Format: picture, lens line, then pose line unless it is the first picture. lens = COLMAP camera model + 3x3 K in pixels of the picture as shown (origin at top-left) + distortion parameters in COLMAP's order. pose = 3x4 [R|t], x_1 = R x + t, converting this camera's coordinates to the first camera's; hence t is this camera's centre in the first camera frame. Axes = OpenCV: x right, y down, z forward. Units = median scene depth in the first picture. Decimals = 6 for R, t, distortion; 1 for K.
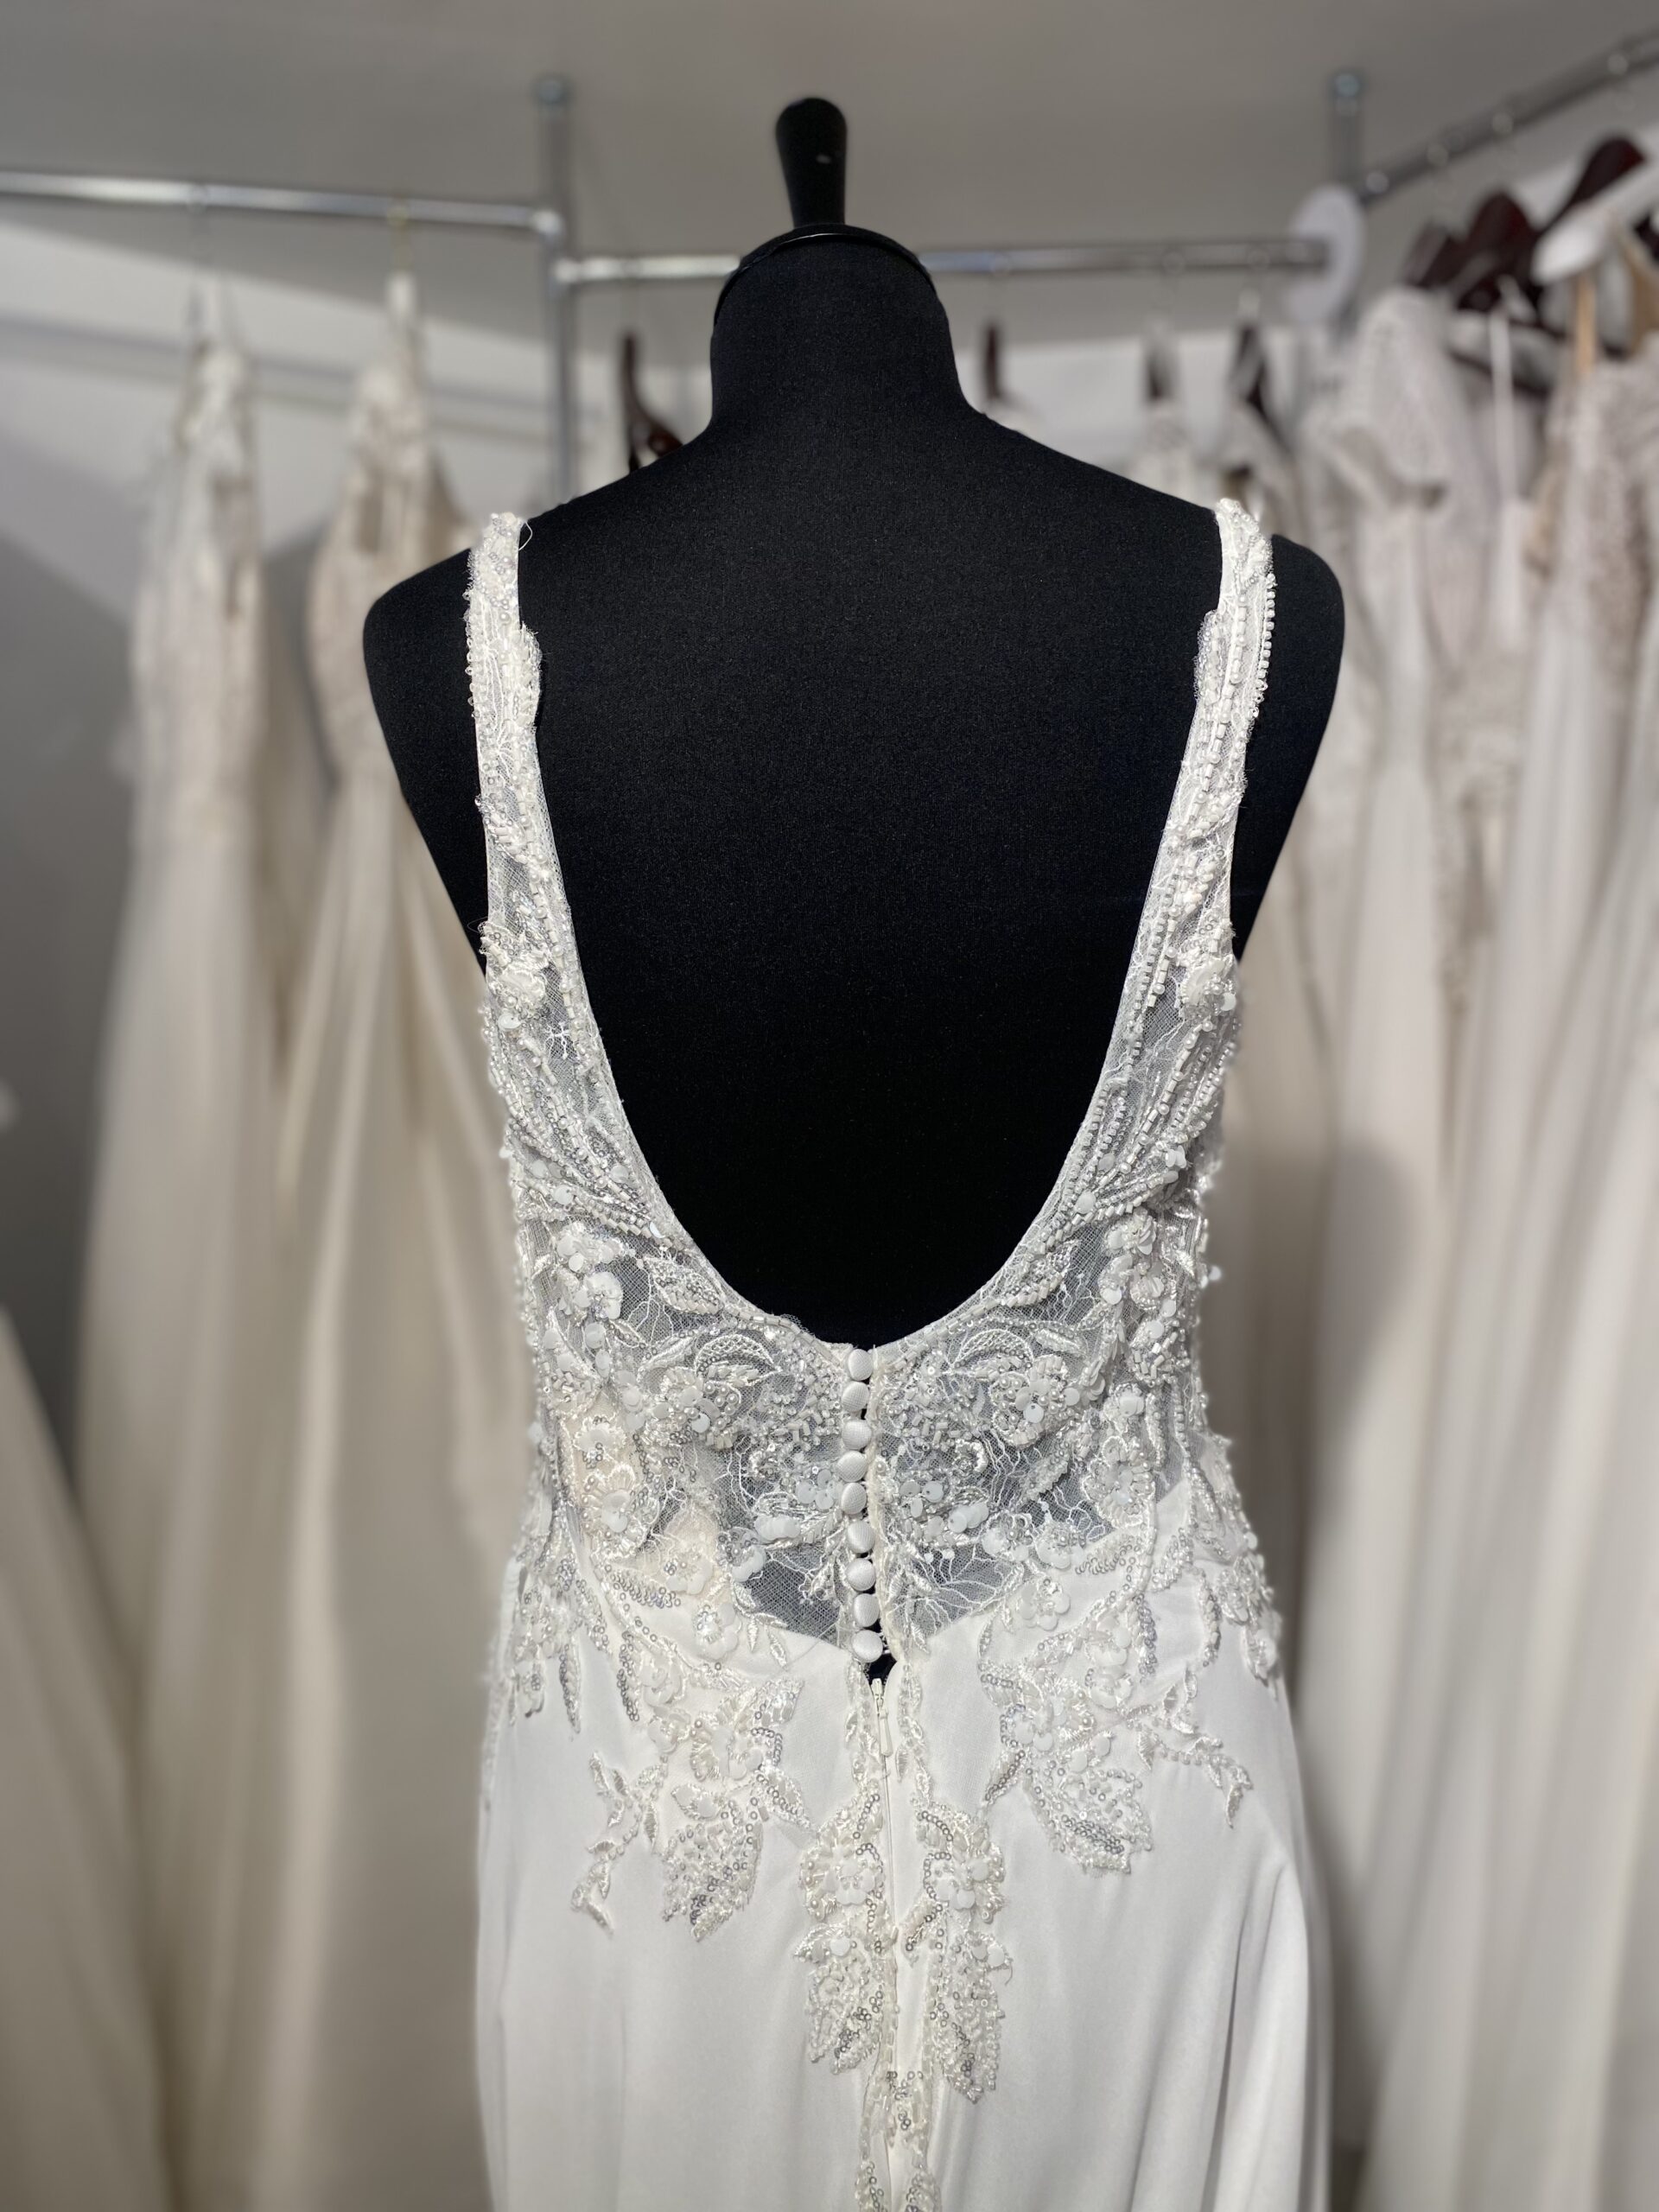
lens RADIAL K [[1707.7, 0, 842.9], [0, 1707.7, 1098.4], [0, 0, 1]] dist [0.046836, -0.093713]
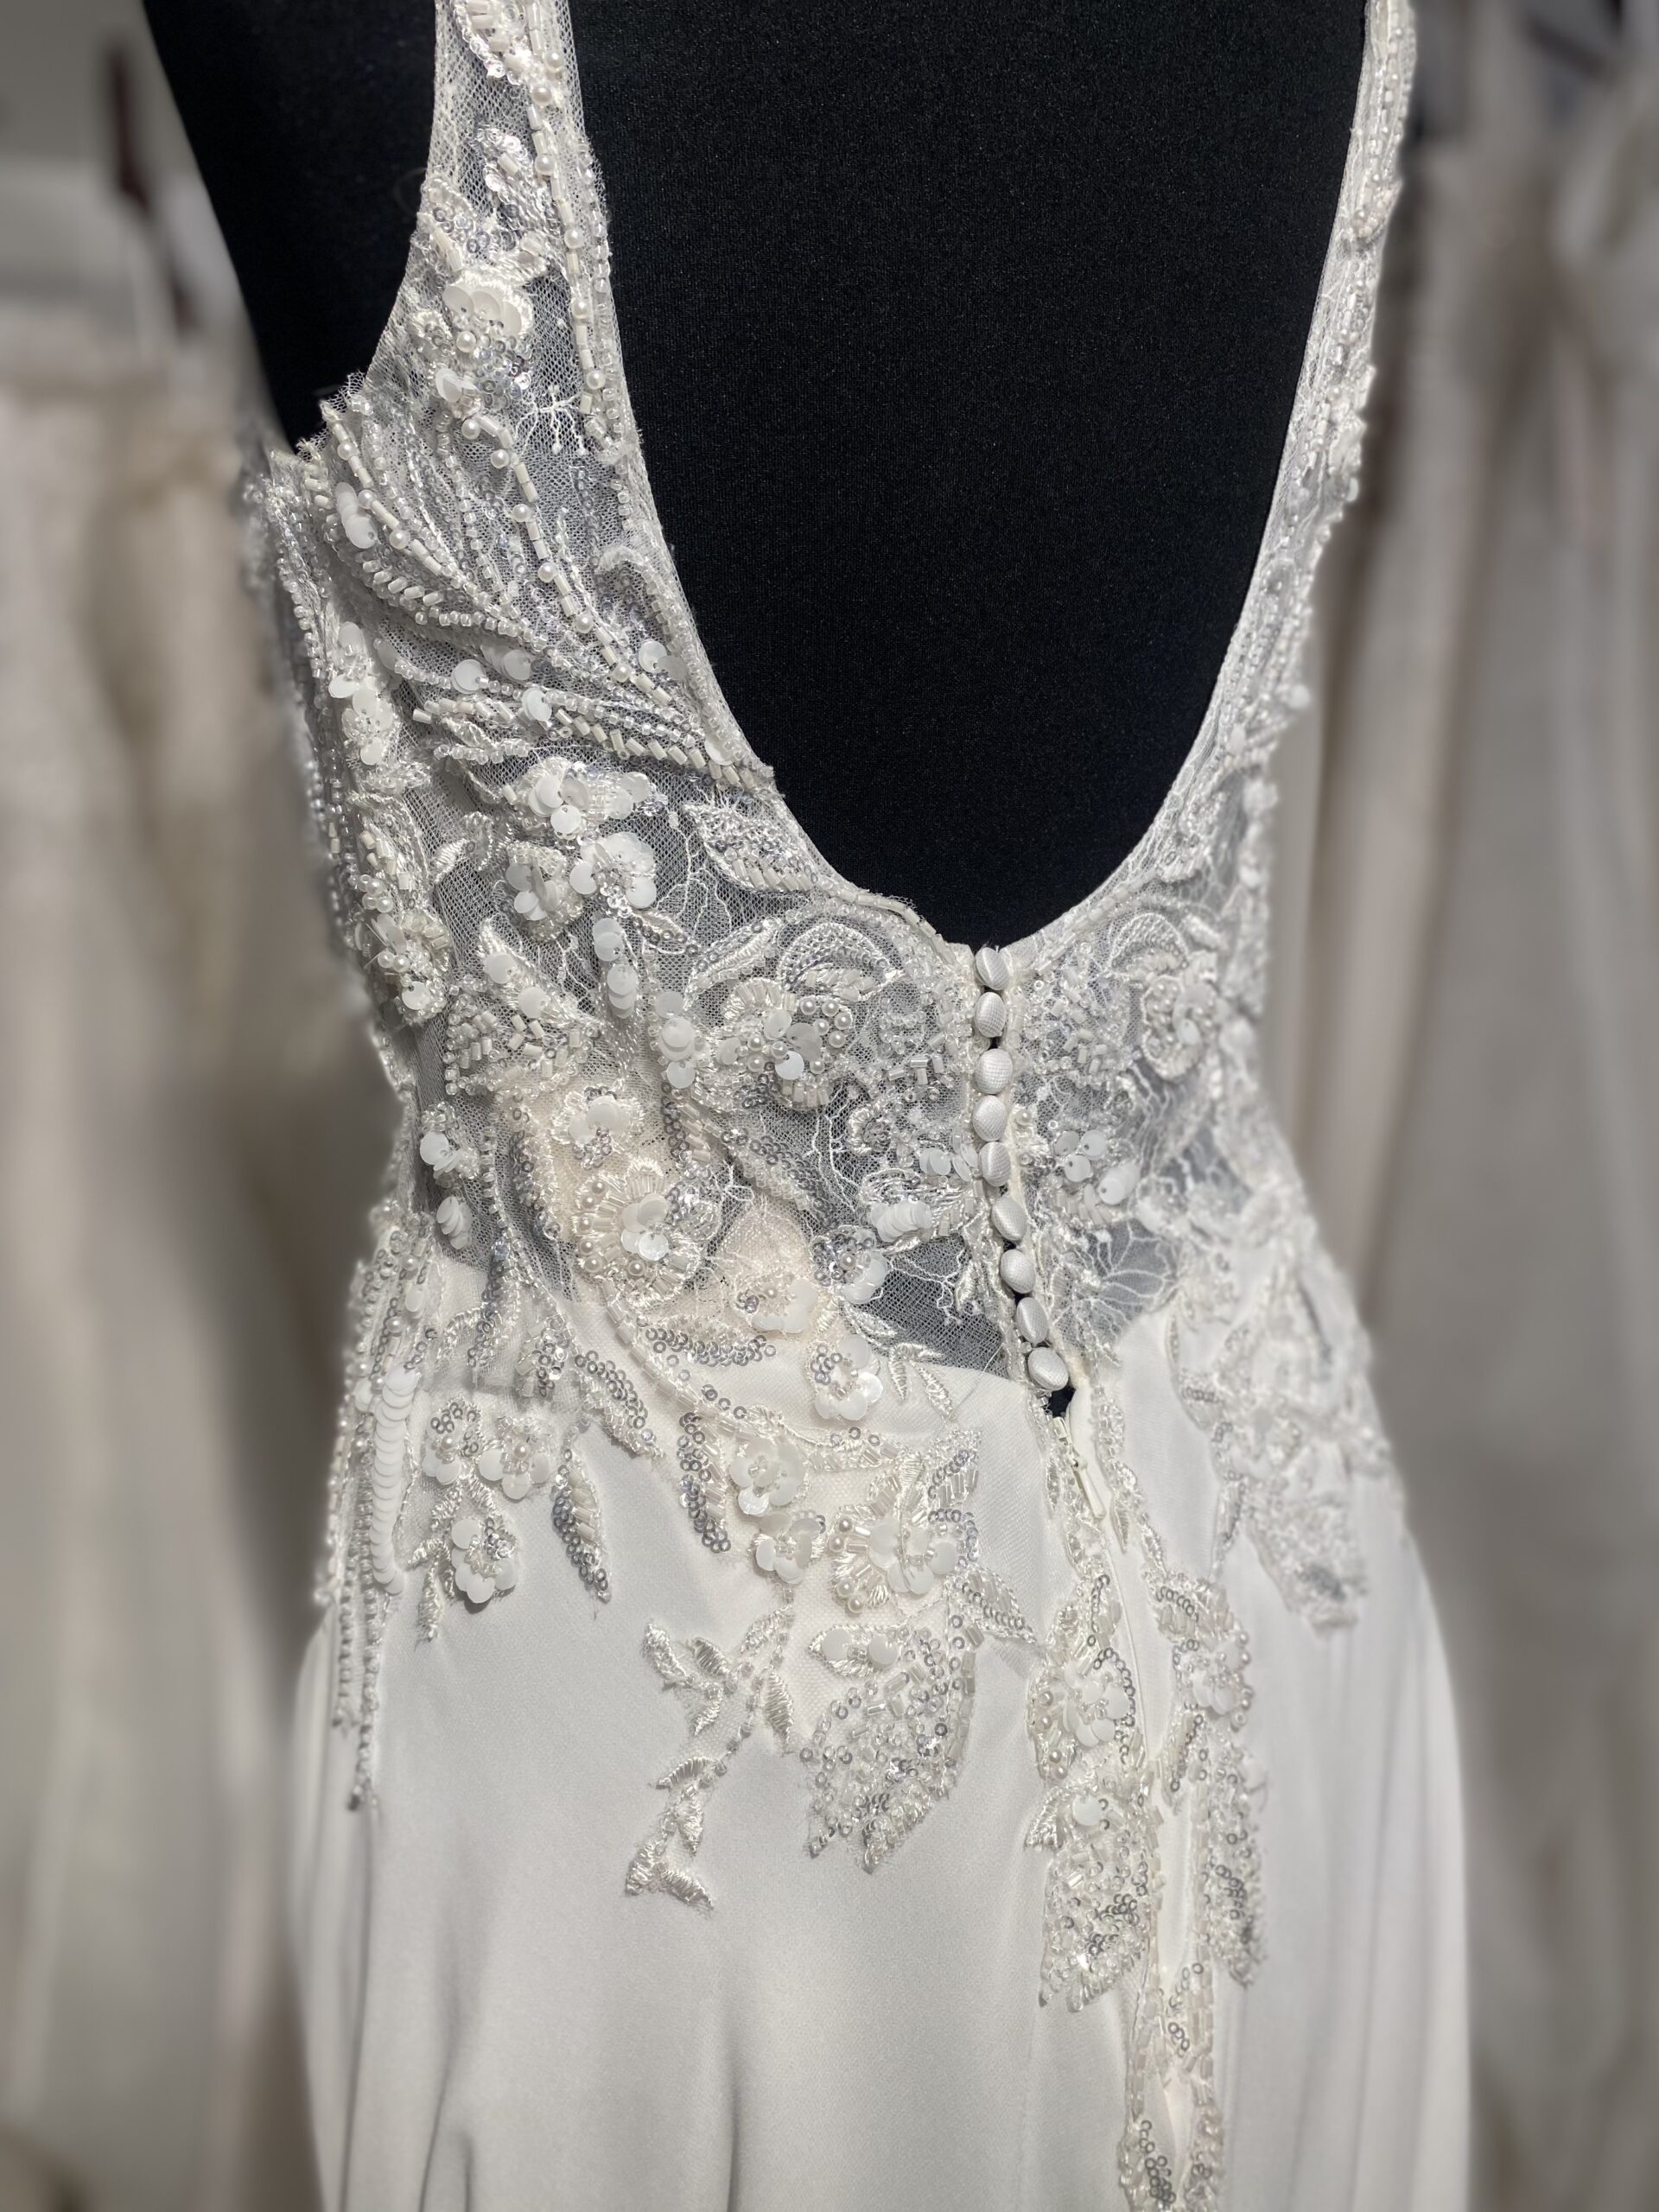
lens RADIAL K [[1687.2, 0, 837.9], [0, 1687.2, 1114.0], [0, 0, 1]] dist [0.173846, -0.401927]
pose [[0.874334, -0.061610, 0.481399, -0.373173], [0.071397, 0.997446, -0.002019, 0.210235], [-0.480045, 0.036136, 0.876499, 0.436464]]
